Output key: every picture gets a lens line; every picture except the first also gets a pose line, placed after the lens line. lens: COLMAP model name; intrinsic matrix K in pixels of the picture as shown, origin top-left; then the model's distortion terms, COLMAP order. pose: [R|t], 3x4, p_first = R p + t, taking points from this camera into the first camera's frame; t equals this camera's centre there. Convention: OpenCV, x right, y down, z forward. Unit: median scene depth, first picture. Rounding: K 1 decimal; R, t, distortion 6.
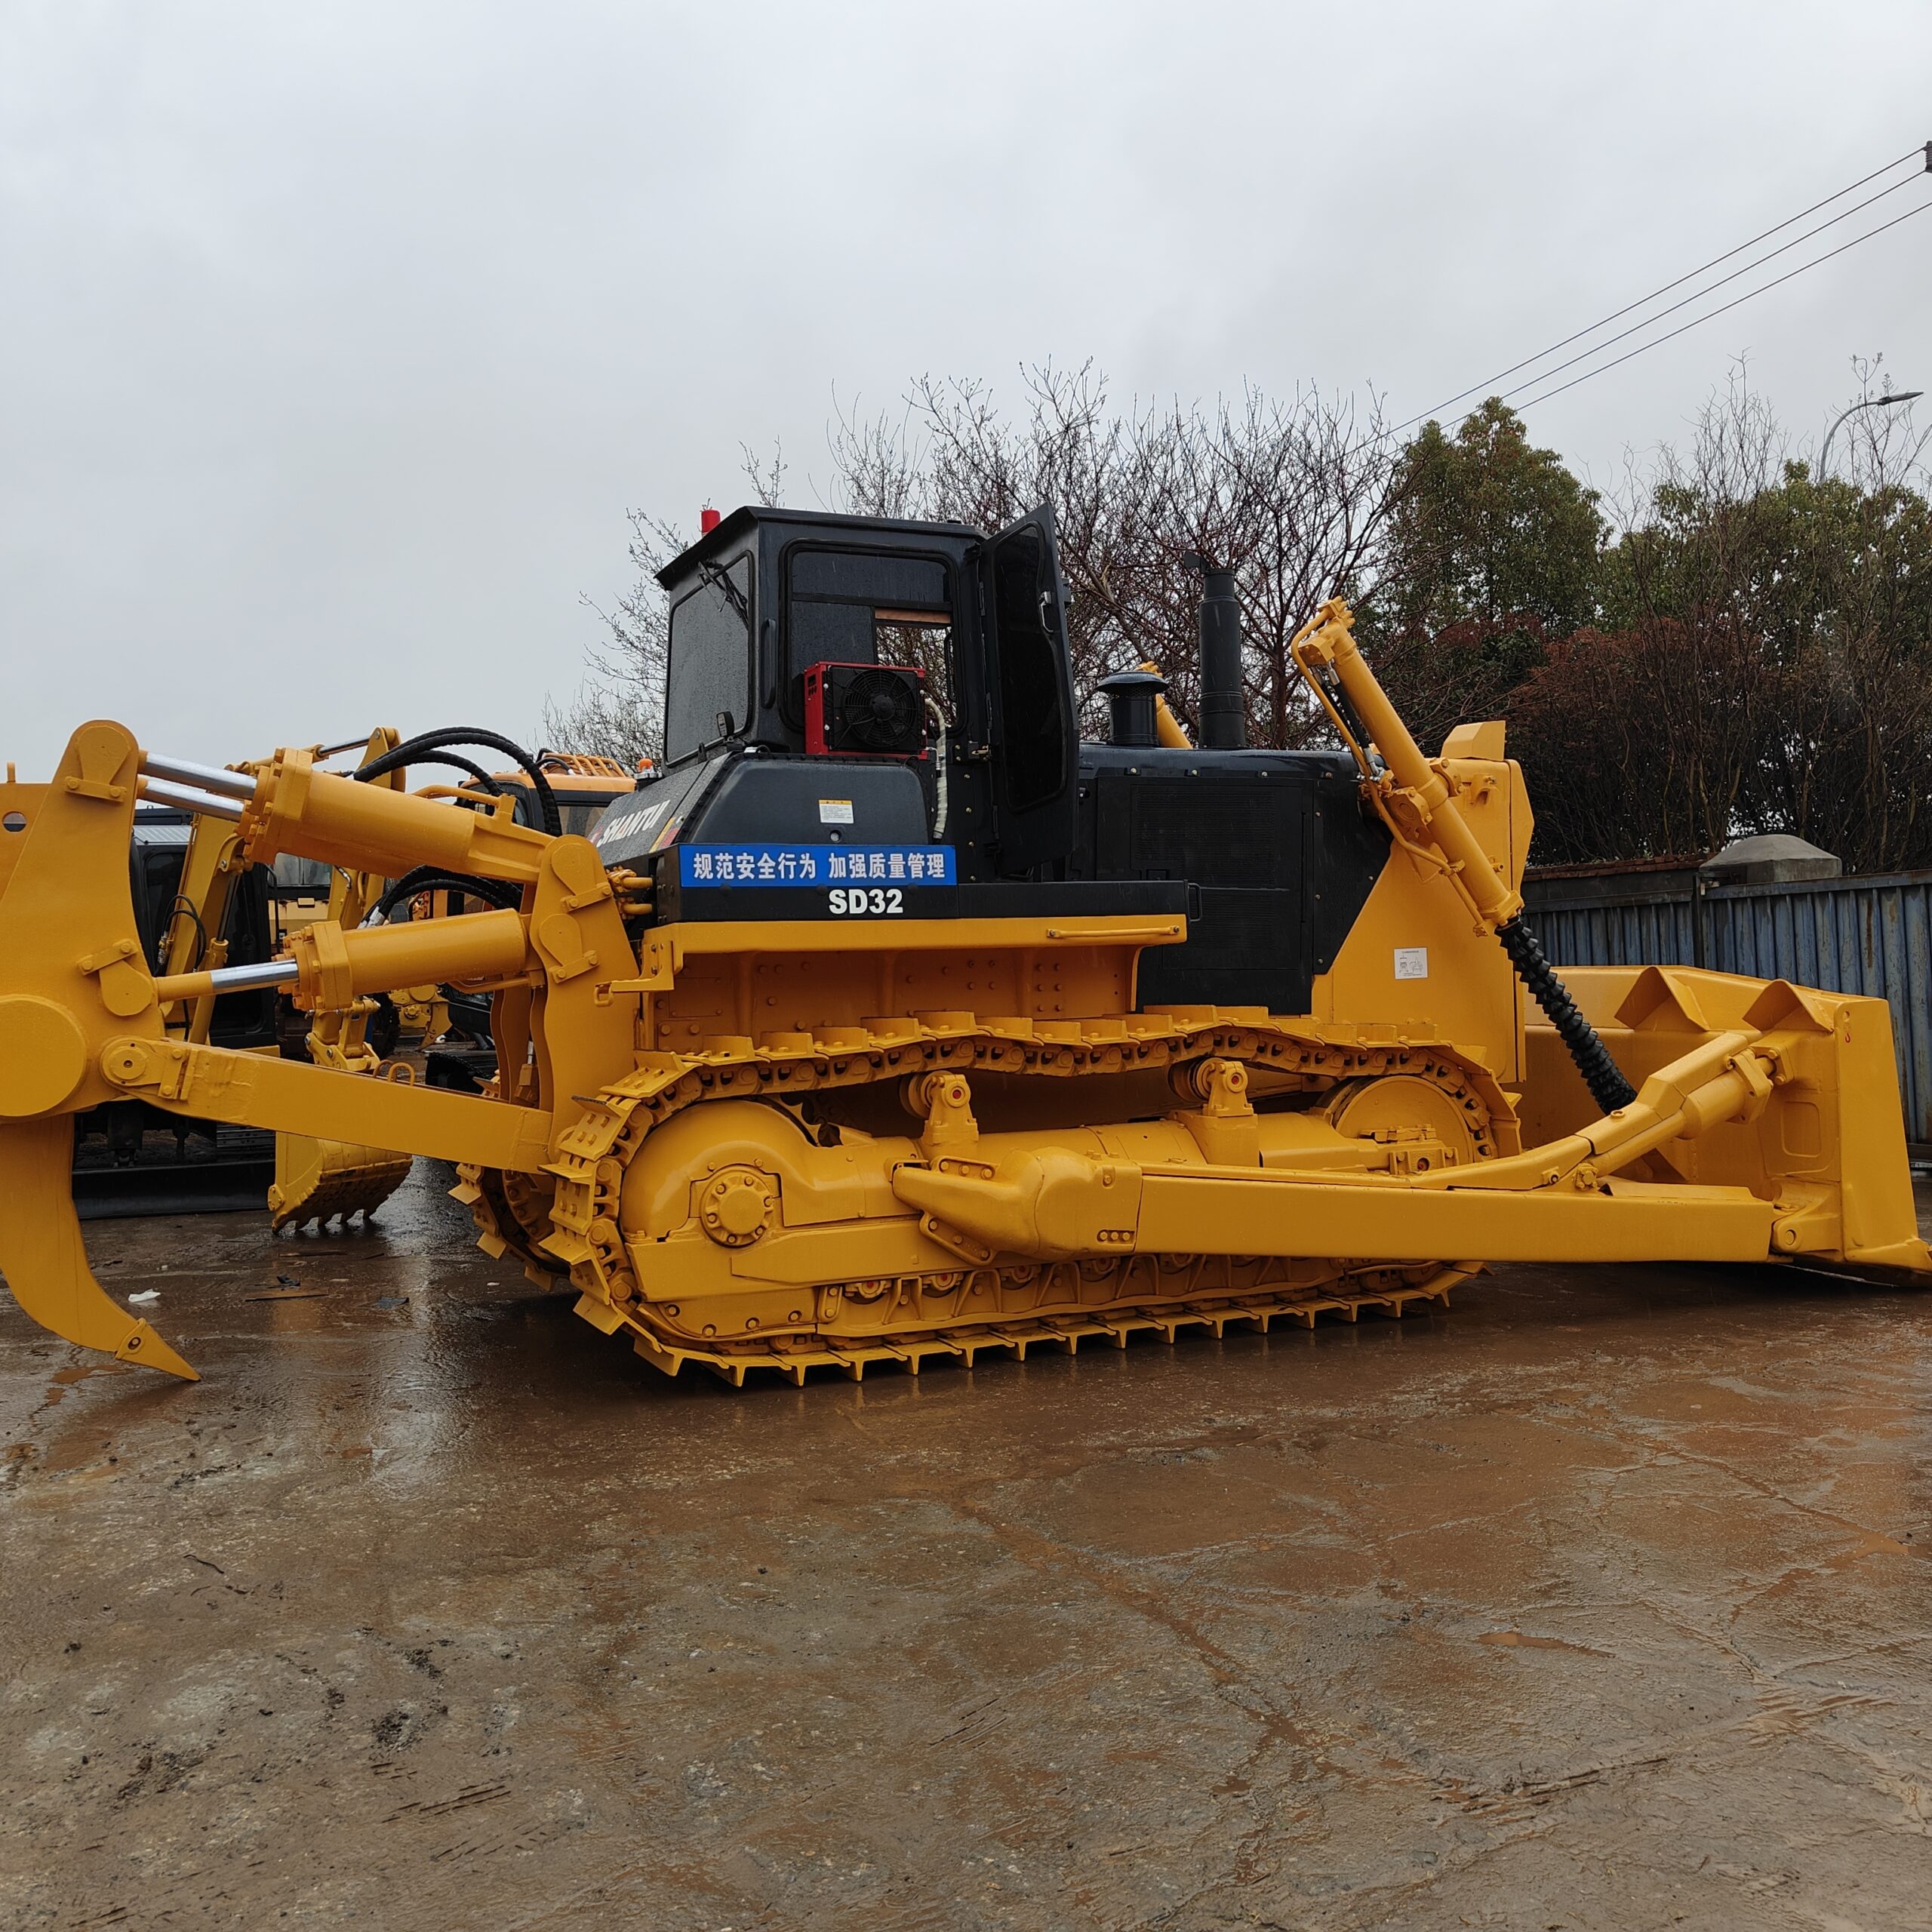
lens RADIAL K [[1801.9, 0, 966.0], [0, 1801.9, 966.0], [0, 0, 1]] dist [0.065764, -0.081708]
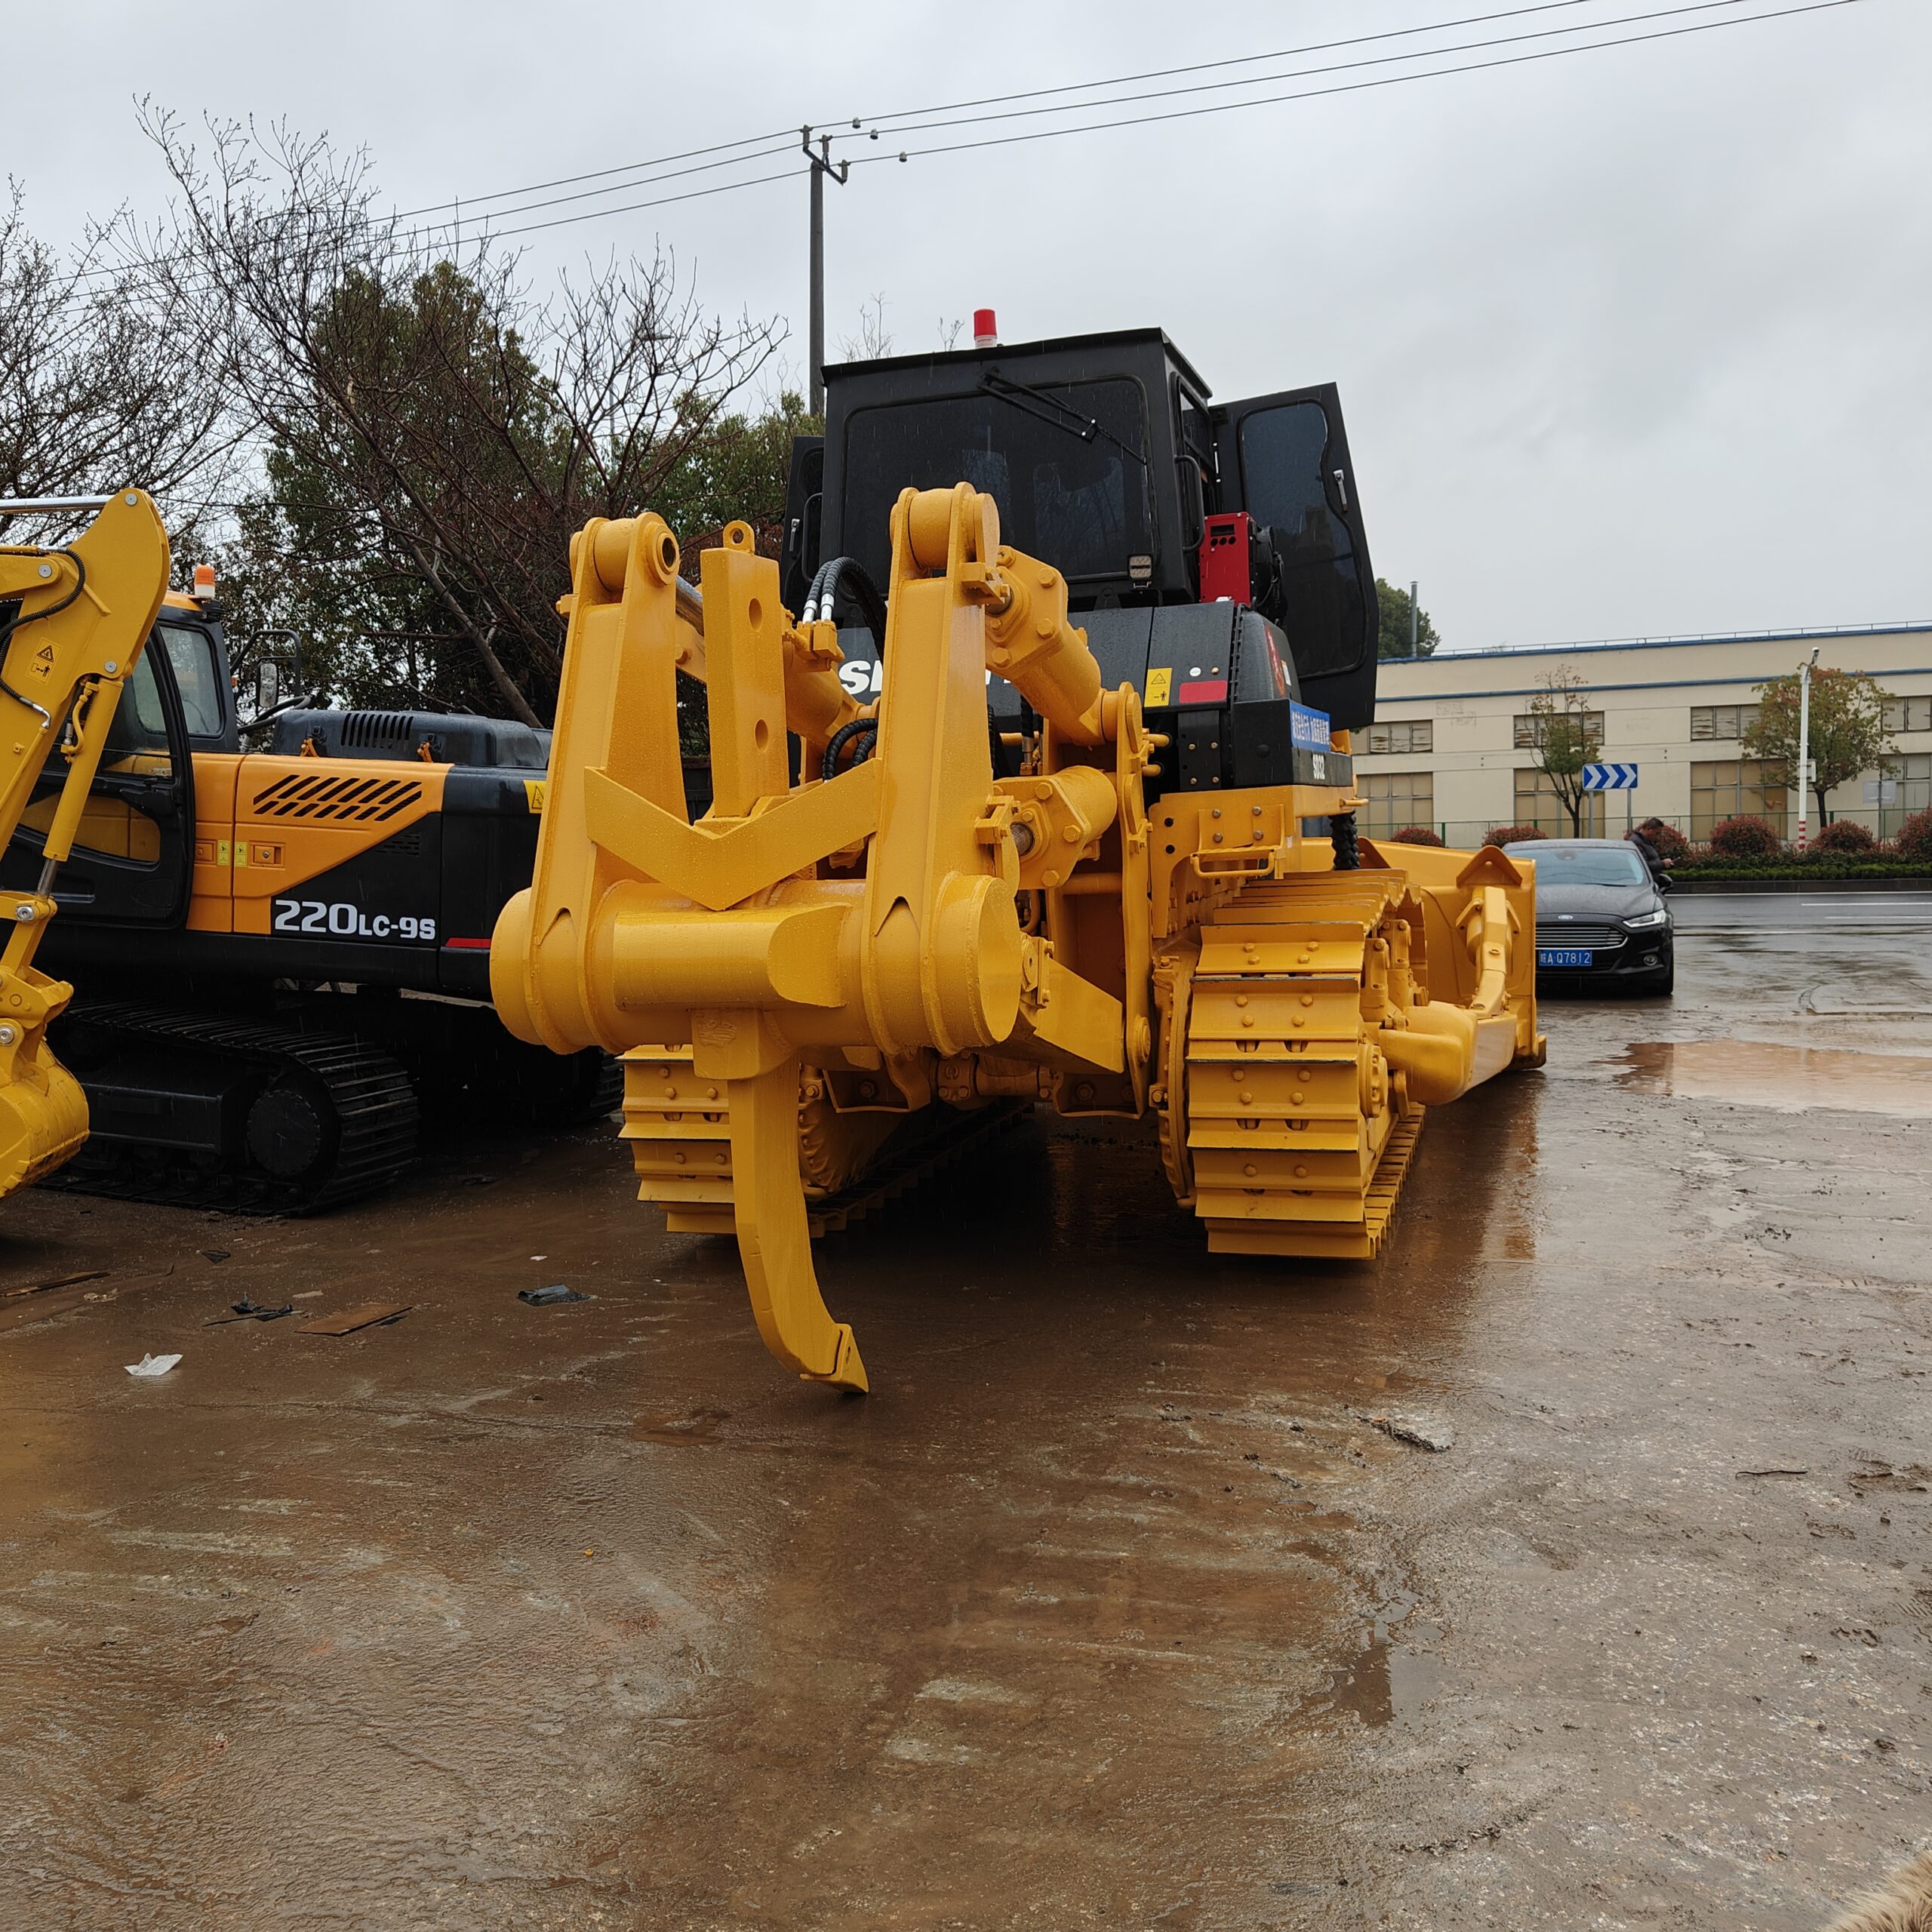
lens RADIAL K [[1793.9, 0, 966.0], [0, 1793.9, 966.0], [0, 0, 1]] dist [0.060936, -0.086634]
pose [[0.679194, -0.057522, 0.731702, -0.917506], [0.012721, 0.997697, 0.066624, 0.004977], [-0.733849, -0.035943, 0.678361, 0.470307]]
